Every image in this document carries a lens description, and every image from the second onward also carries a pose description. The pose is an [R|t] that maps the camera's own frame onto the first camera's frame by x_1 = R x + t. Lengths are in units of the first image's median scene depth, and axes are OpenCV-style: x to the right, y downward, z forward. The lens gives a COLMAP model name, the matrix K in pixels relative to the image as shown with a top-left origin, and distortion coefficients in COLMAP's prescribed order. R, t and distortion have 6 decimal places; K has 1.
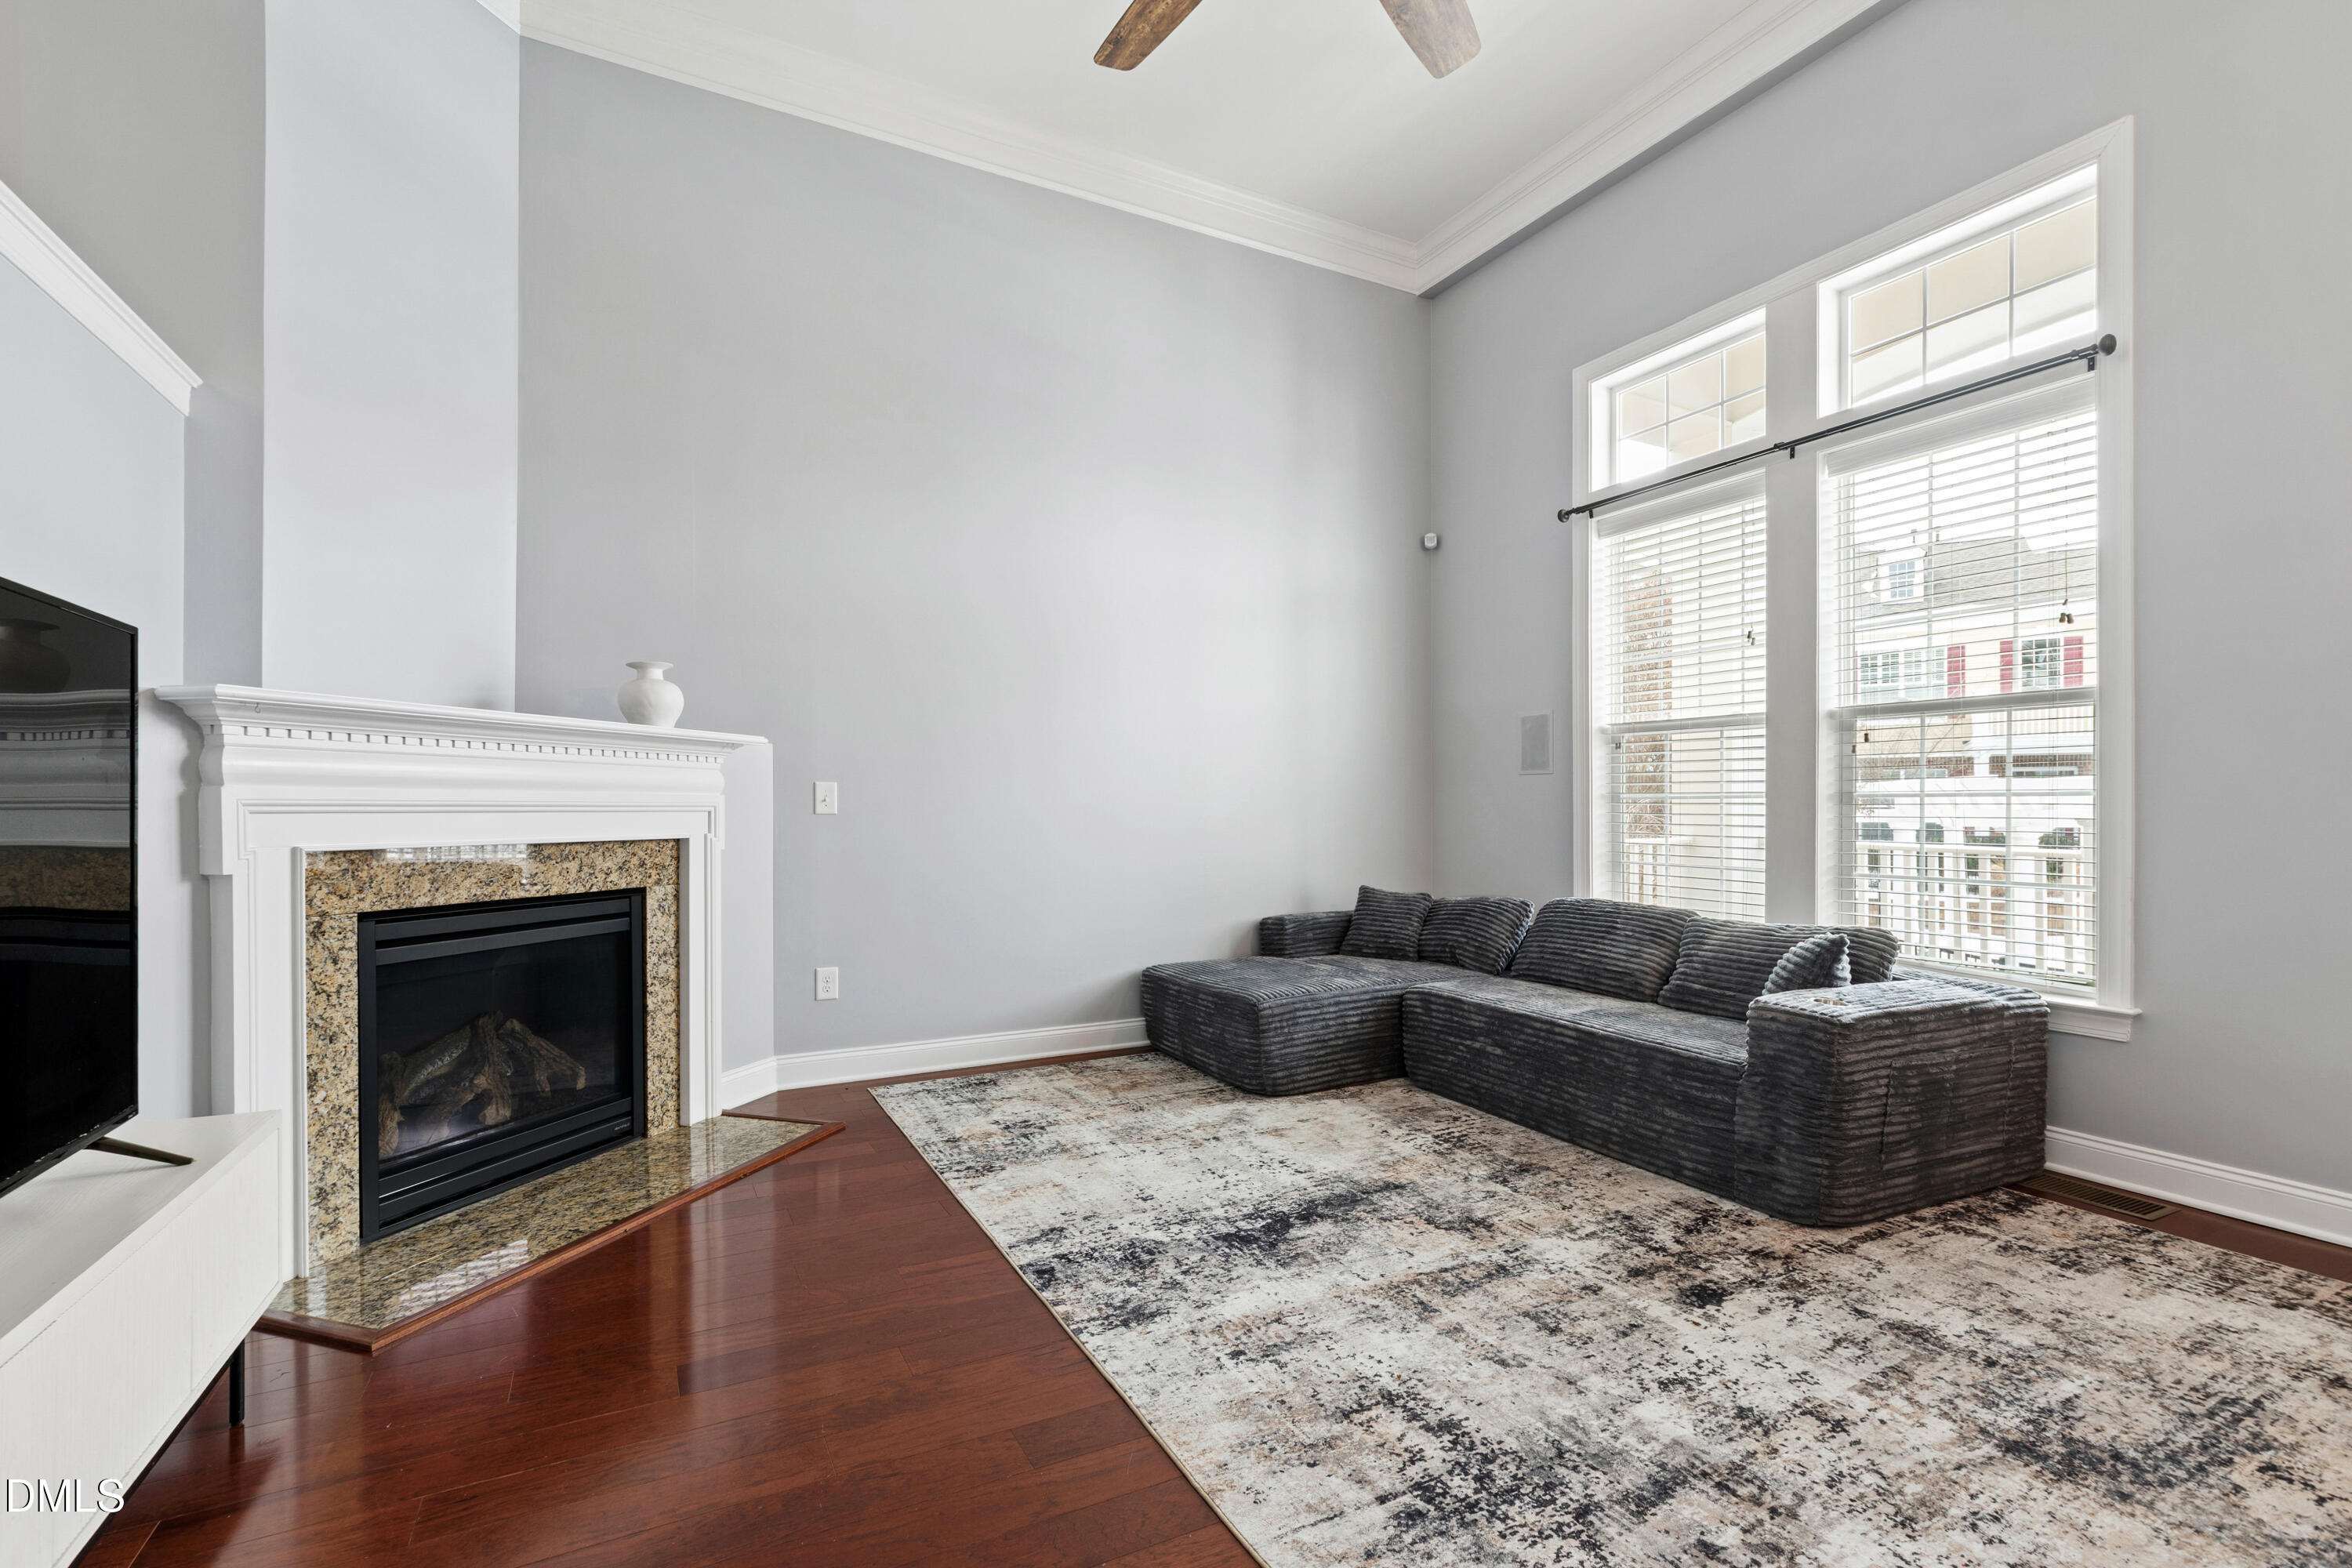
lens RADIAL K [[1057.6, 0, 1161.6], [0, 1057.6, 805.4], [0, 0, 1]] dist [-0.000118, -0.000803]
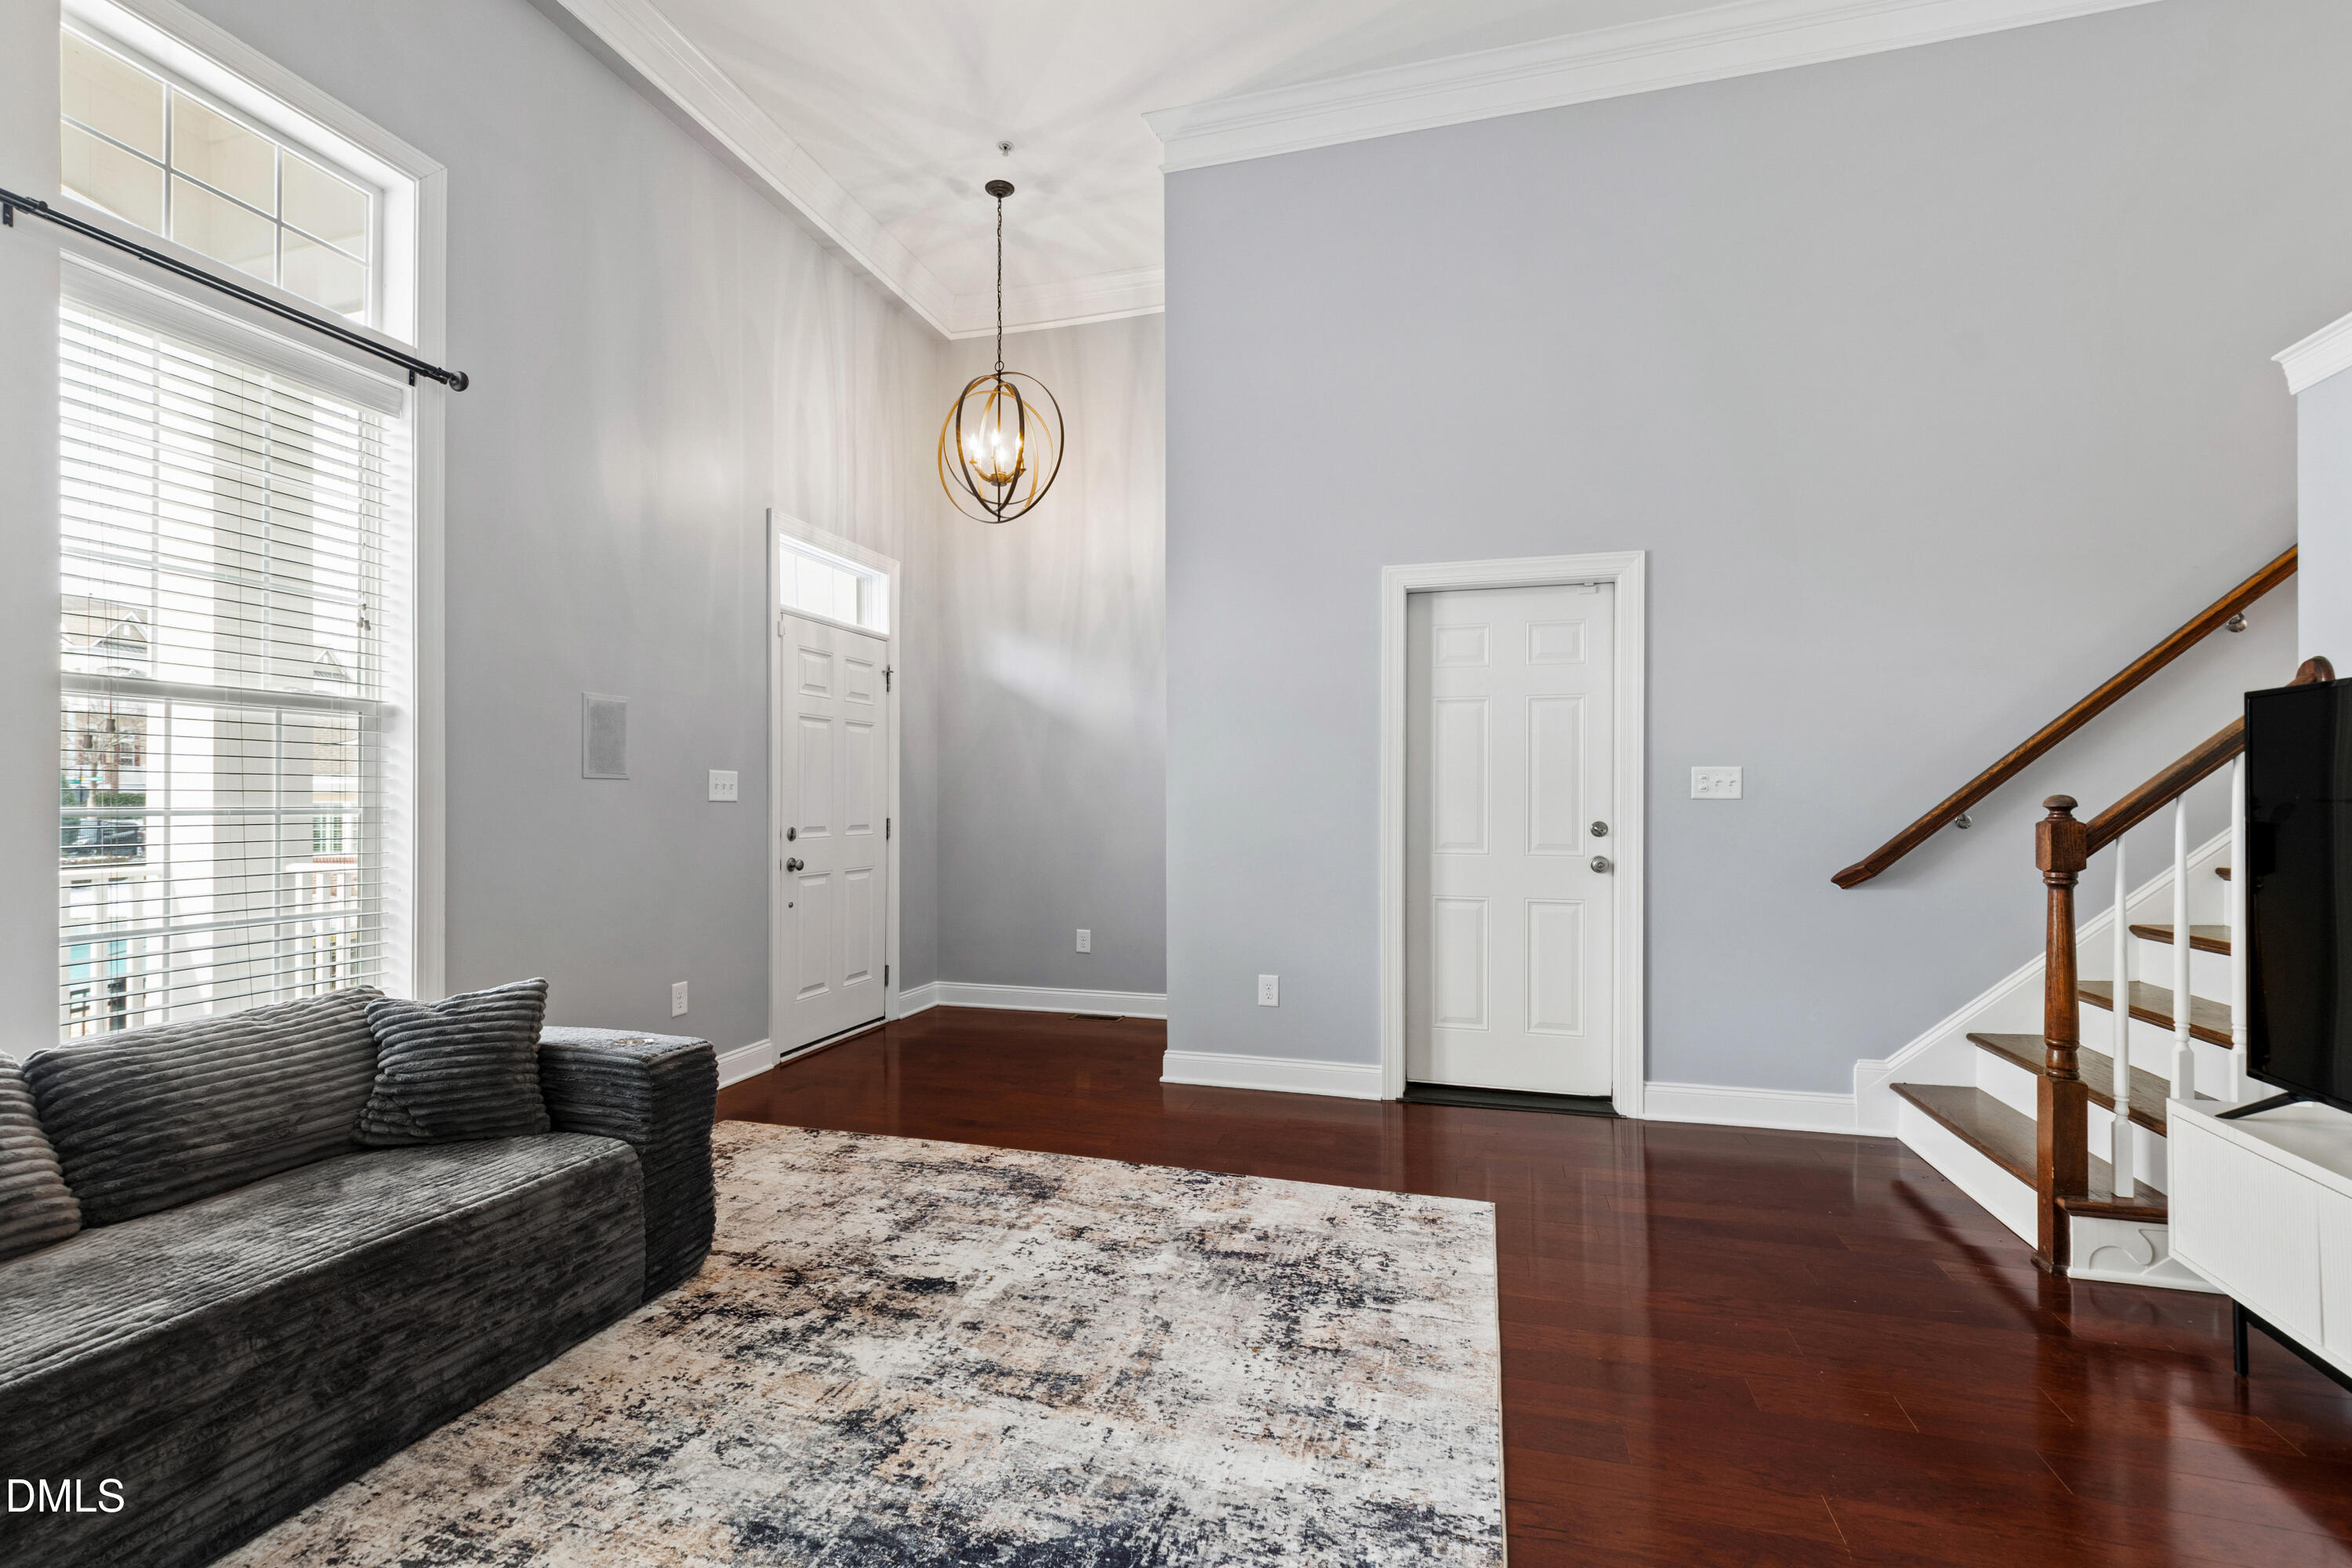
lens RADIAL K [[1057.6, 0, 1161.6], [0, 1057.6, 805.4], [0, 0, 1]] dist [-0.000118, -0.000803]
pose [[-0.722952, -0.003825, 0.690888, -0.352954], [-0.001666, 0.999991, 0.003792, -0.027817], [-0.690896, 0.001591, -0.722952, 1.403471]]
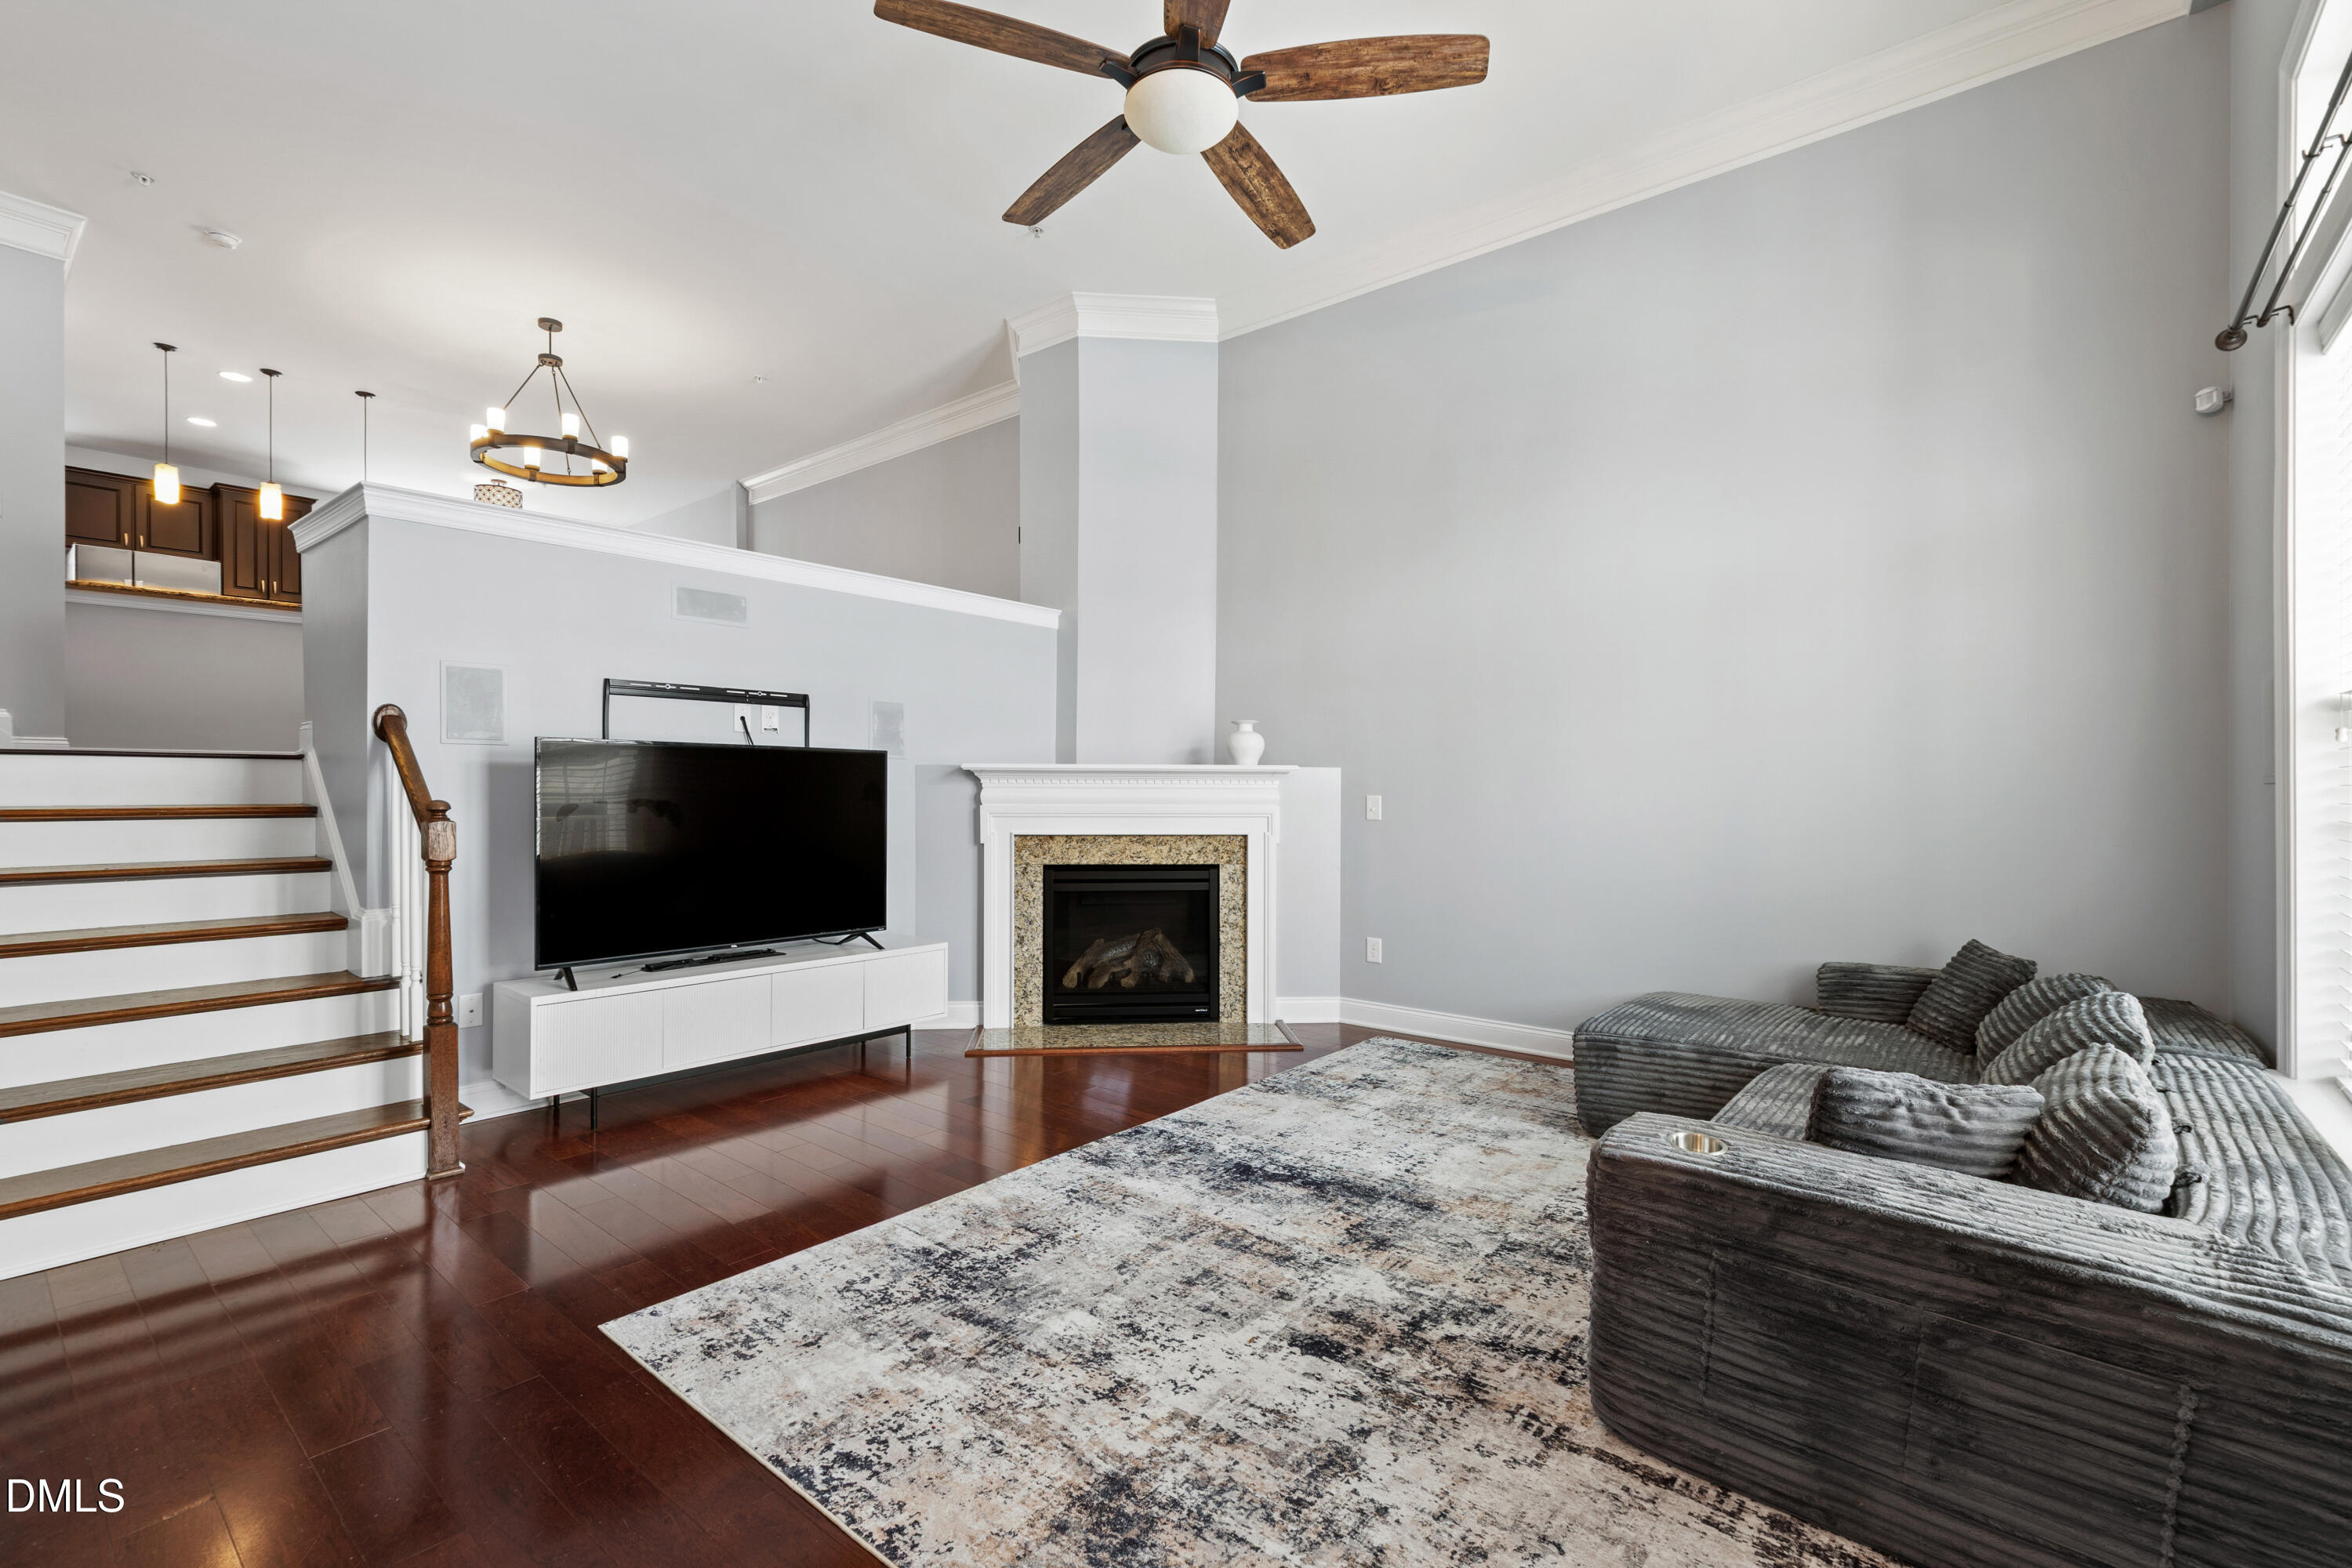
lens RADIAL K [[1028.5, 0, 1176.0], [0, 1028.5, 784.0], [0, 0, 1]] dist [0.000598, -0.000274]
pose [[0.388062, -0.002145, -0.921631, 1.167917], [-0.001361, 0.999995, -0.002901, -0.049942], [0.921632, 0.002380, 0.388057, 0.437369]]
